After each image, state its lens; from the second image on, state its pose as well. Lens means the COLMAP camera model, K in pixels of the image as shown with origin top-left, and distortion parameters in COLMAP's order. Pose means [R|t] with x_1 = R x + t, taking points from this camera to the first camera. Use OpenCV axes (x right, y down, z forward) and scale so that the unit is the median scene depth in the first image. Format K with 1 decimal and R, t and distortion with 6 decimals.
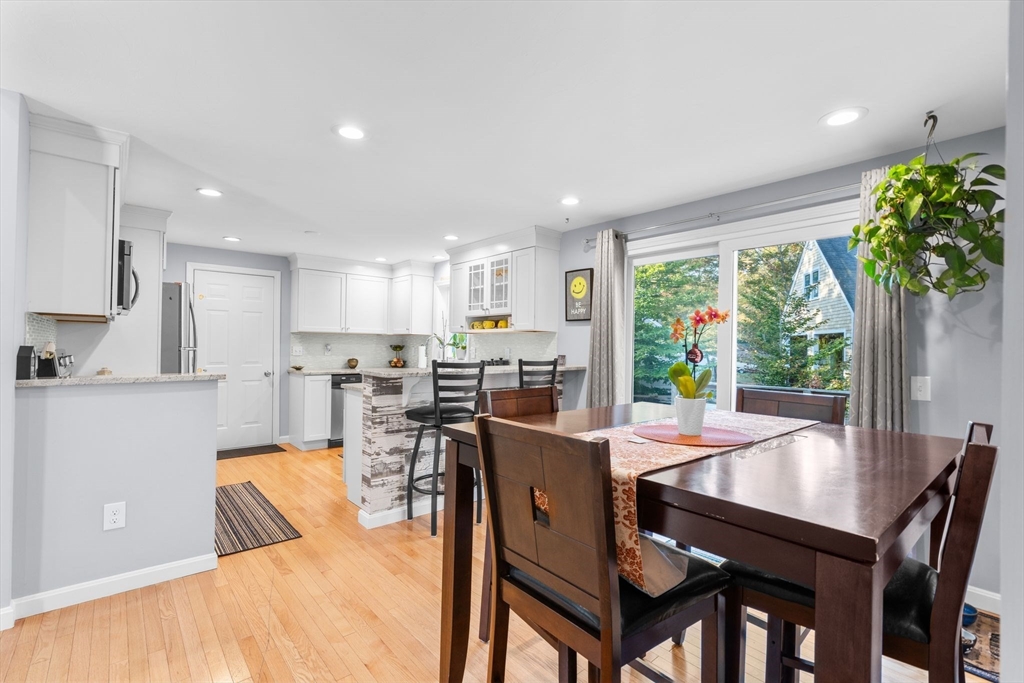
lens RADIAL K [[461.9, 0, 511.3], [0, 461.9, 345.3], [0, 0, 1]] dist [-0.002564, 0.000883]
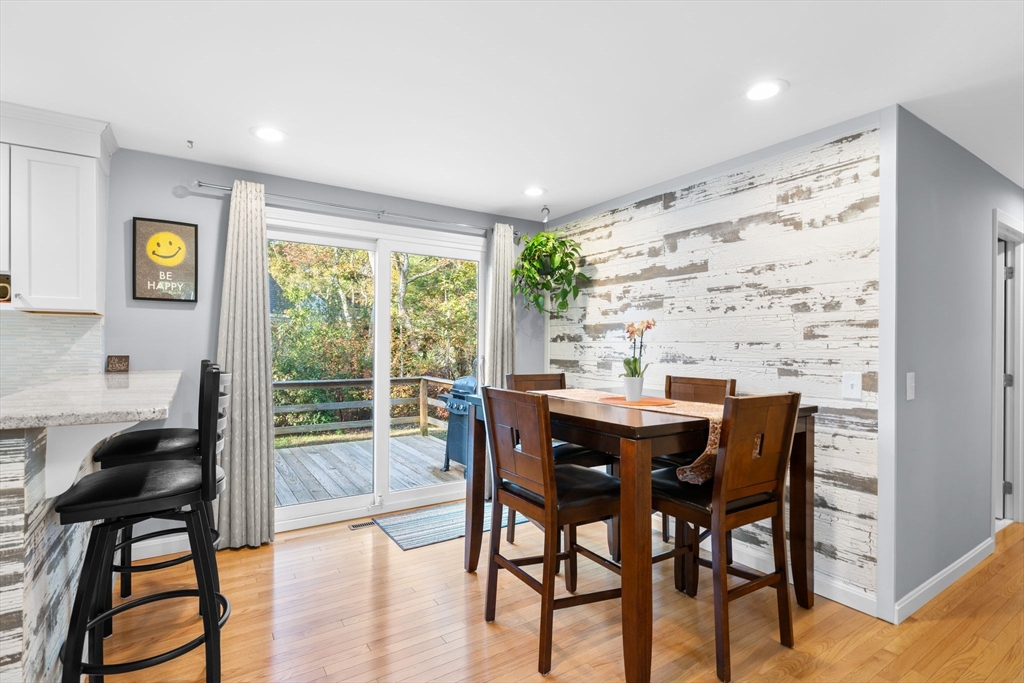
lens RADIAL K [[488.7, 0, 508.7], [0, 488.7, 347.2], [0, 0, 1]] dist [-0.000778, 0.000415]
pose [[0.131123, -0.014770, 0.991256, -0.417850], [-0.007014, 0.999850, 0.015826, -0.002634], [-0.991341, -0.009028, 0.131000, 0.397499]]
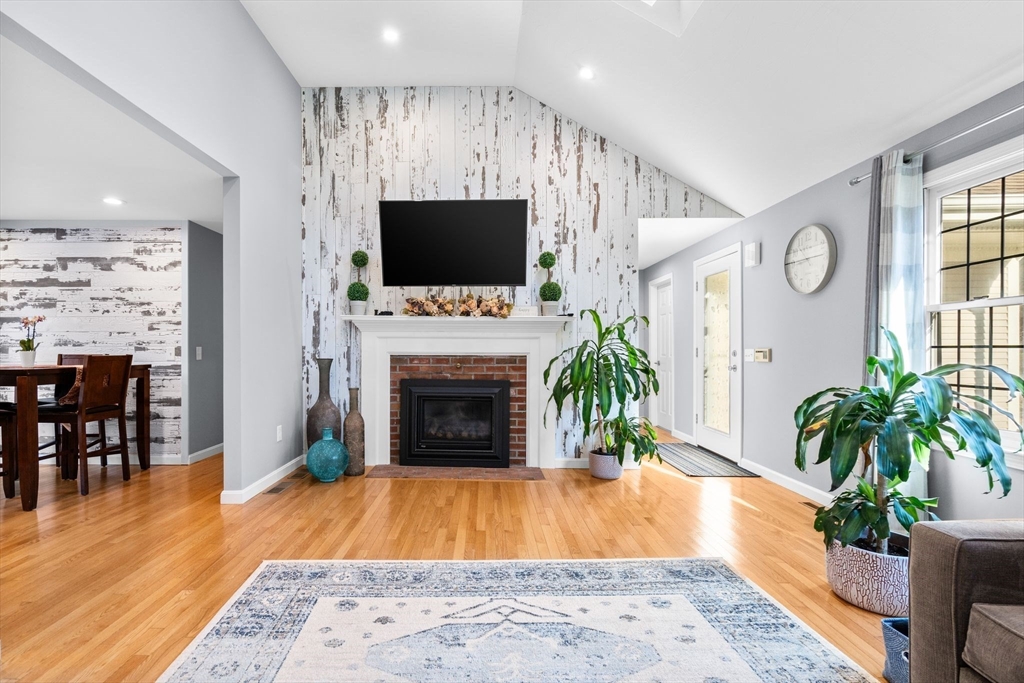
lens RADIAL K [[493.3, 0, 469.6], [0, 493.3, 346.6], [0, 0, 1]] dist [-0.002852, 0.001076]
pose [[-0.740583, -0.008696, 0.671908, -1.009650], [-0.010337, 0.999945, 0.001548, 0.019918], [-0.671885, -0.005799, -0.740633, 0.449482]]
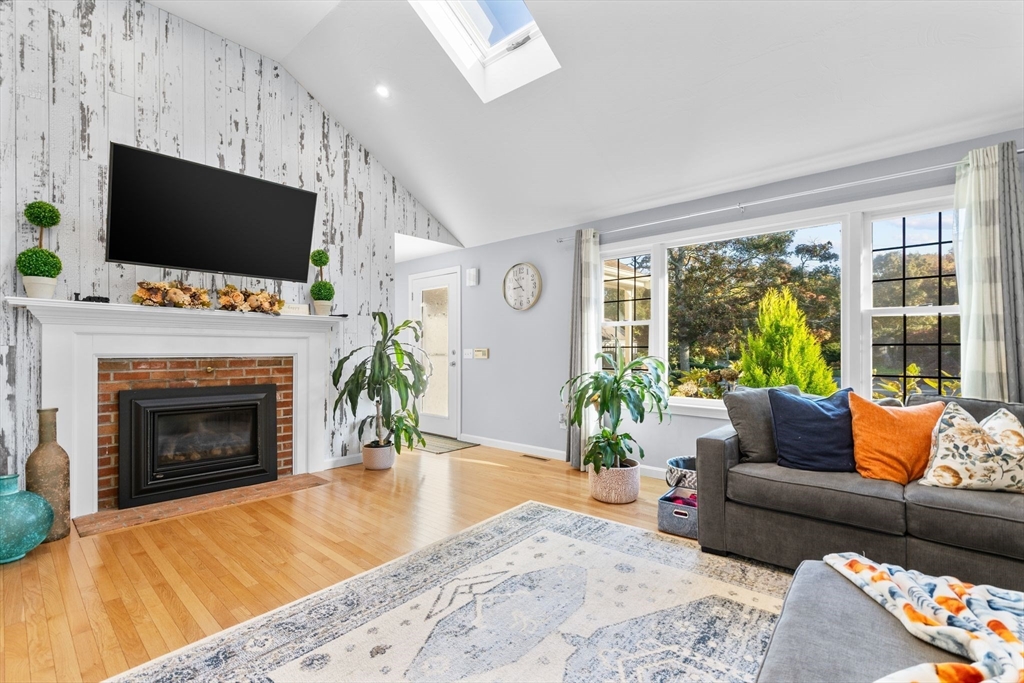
lens RADIAL K [[461.9, 0, 511.3], [0, 461.9, 345.3], [0, 0, 1]] dist [-0.002564, 0.000883]
pose [[-0.991422, -0.009875, -0.130323, -0.719127], [-0.008292, 0.999885, -0.012687, 0.025085], [0.130433, -0.011497, -0.991390, 0.554233]]
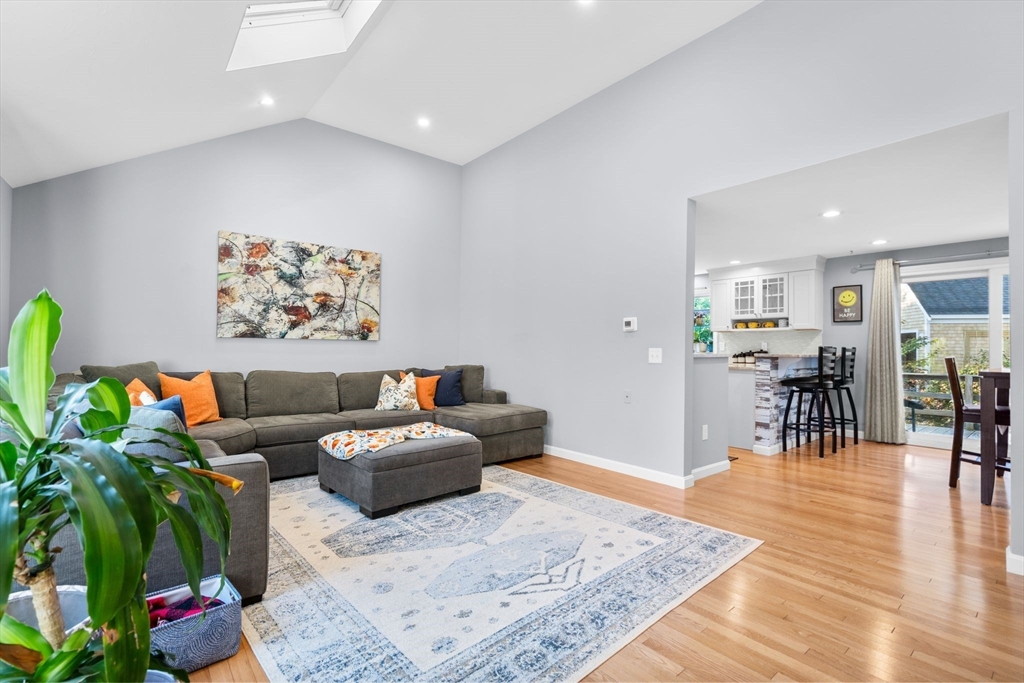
lens RADIAL K [[461.9, 0, 511.3], [0, 461.9, 345.3], [0, 0, 1]] dist [-0.002564, 0.000883]
pose [[0.999841, -0.003675, -0.017459, -0.772468], [0.003542, 0.999964, -0.007671, 0.023380], [0.017487, 0.007608, 0.999818, -0.383650]]
